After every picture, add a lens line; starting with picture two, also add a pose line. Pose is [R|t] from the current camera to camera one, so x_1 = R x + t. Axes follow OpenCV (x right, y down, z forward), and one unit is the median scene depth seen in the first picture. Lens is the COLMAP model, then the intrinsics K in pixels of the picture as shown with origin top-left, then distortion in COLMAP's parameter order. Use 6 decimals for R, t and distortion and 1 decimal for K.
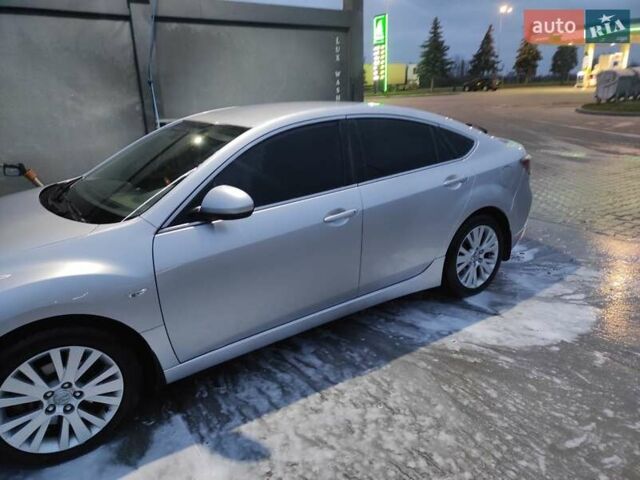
lens RADIAL K [[467.5, 0, 317.0], [0, 467.5, 236.0], [0, 0, 1]] dist [0.053112, -0.031694]
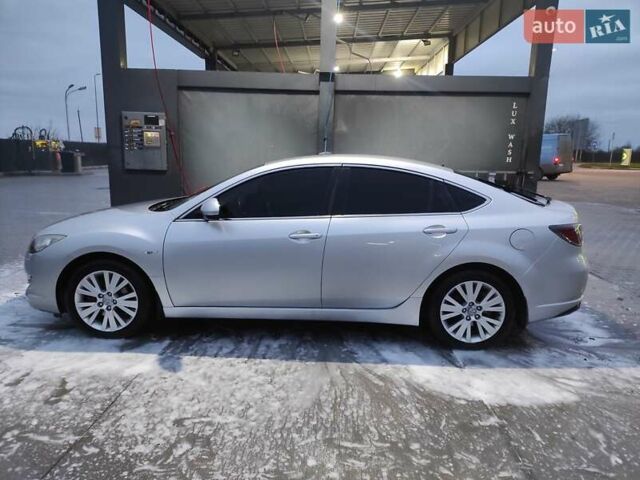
lens RADIAL K [[467.5, 0, 316.1], [0, 467.5, 238.2], [0, 0, 1]] dist [0.053112, -0.031694]
pose [[0.804616, 0.154179, -0.573431, 0.950219], [-0.221278, 0.973999, -0.048609, 0.021075], [0.551026, 0.165999, 0.817811, -0.053273]]
